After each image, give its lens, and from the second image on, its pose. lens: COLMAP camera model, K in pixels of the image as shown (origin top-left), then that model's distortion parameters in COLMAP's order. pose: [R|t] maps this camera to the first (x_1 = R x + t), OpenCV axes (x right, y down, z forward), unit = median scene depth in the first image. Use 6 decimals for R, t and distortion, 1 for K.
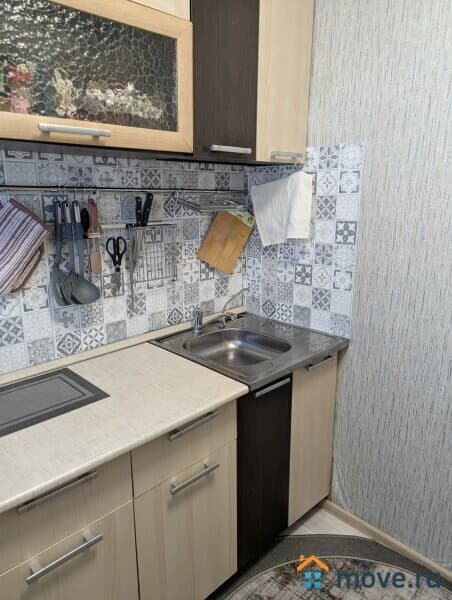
lens RADIAL K [[417.7, 0, 224.8], [0, 417.7, 300.7], [0, 0, 1]] dist [0.065784, -0.050254]
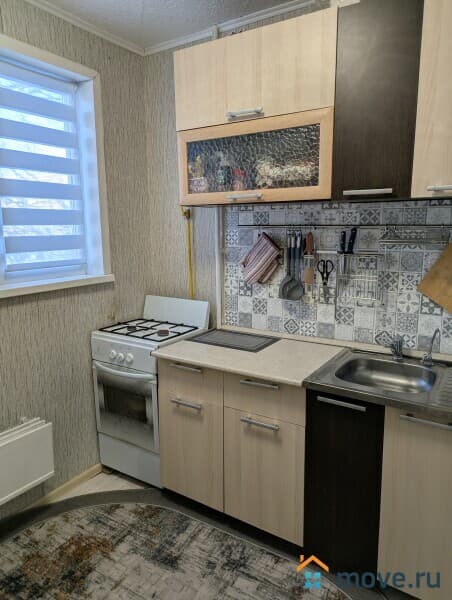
lens RADIAL K [[417.7, 0, 222.1], [0, 417.7, 296.8], [0, 0, 1]] dist [0.065784, -0.050254]
pose [[0.230175, 0.162206, -0.959536, 1.018064], [-0.240936, 0.964812, 0.105302, -0.099692], [0.942852, 0.206948, 0.261157, 0.353658]]
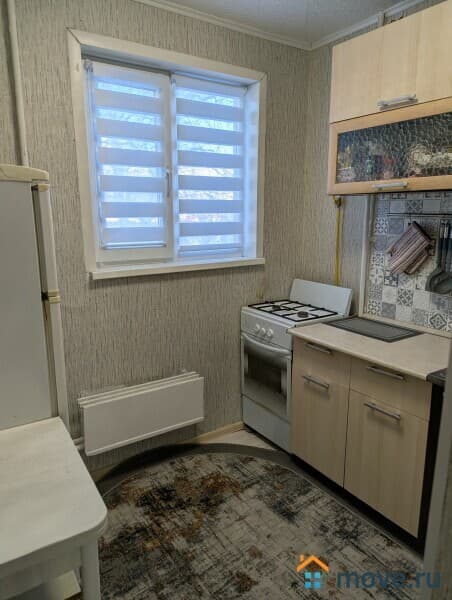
lens RADIAL K [[417.7, 0, 227.8], [0, 417.7, 299.5], [0, 0, 1]] dist [0.065784, -0.050254]
pose [[-0.167768, 0.204947, -0.964288, 1.151003], [-0.250974, 0.937043, 0.242821, -0.140644], [0.953345, 0.282749, -0.105770, 0.452725]]
